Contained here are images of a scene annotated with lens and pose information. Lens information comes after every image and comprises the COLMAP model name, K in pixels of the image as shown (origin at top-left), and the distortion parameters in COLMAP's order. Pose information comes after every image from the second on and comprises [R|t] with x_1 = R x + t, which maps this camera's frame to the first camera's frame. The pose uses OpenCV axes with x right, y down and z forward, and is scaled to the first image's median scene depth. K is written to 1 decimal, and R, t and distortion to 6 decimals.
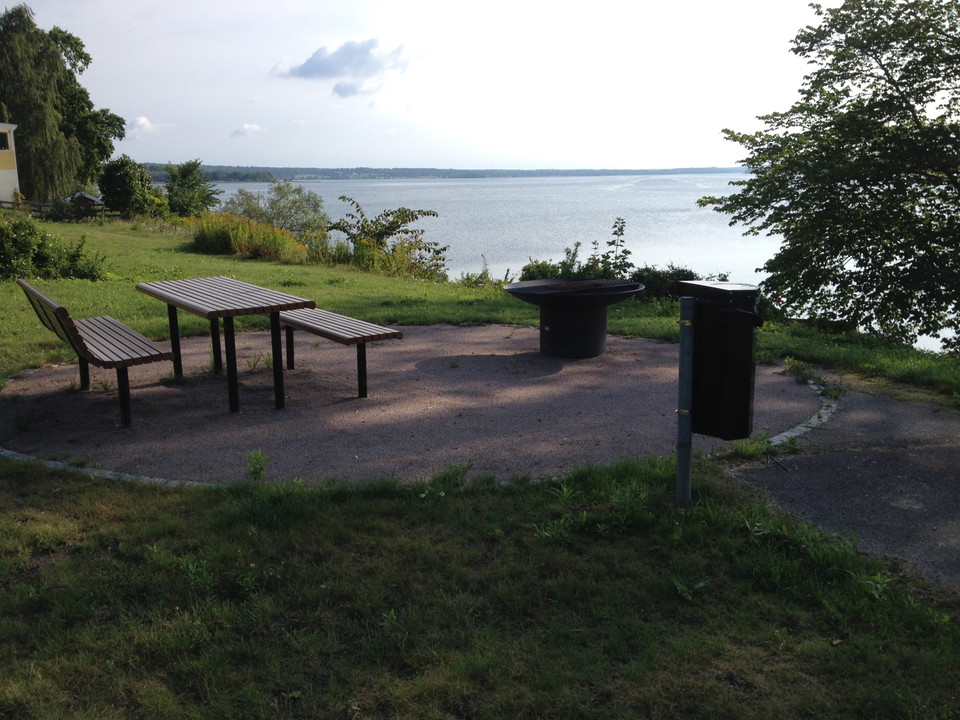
lens RADIAL K [[1012.4, 0, 480.0], [0, 1012.4, 360.0], [0, 0, 1]] dist [0.225622, -0.350273]
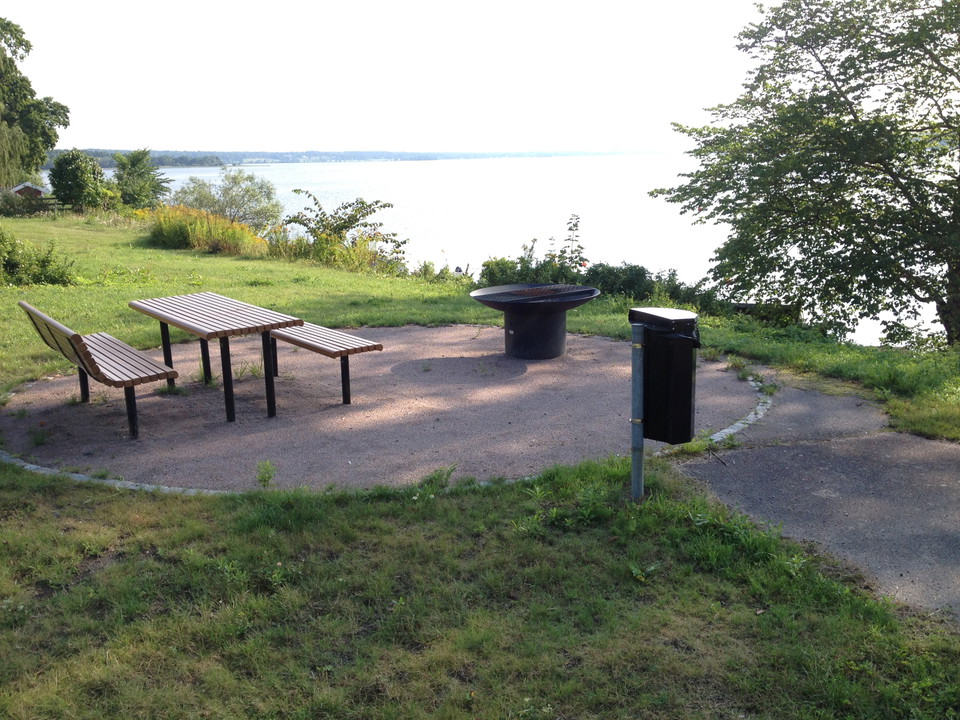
lens RADIAL K [[996.8, 0, 480.0], [0, 996.8, 360.0], [0, 0, 1]] dist [0.253549, -0.345464]
pose [[0.998953, -0.021666, 0.040291, -0.019706], [0.021123, 0.999681, 0.013839, -0.030632], [-0.040578, -0.012974, 0.999092, -0.115676]]
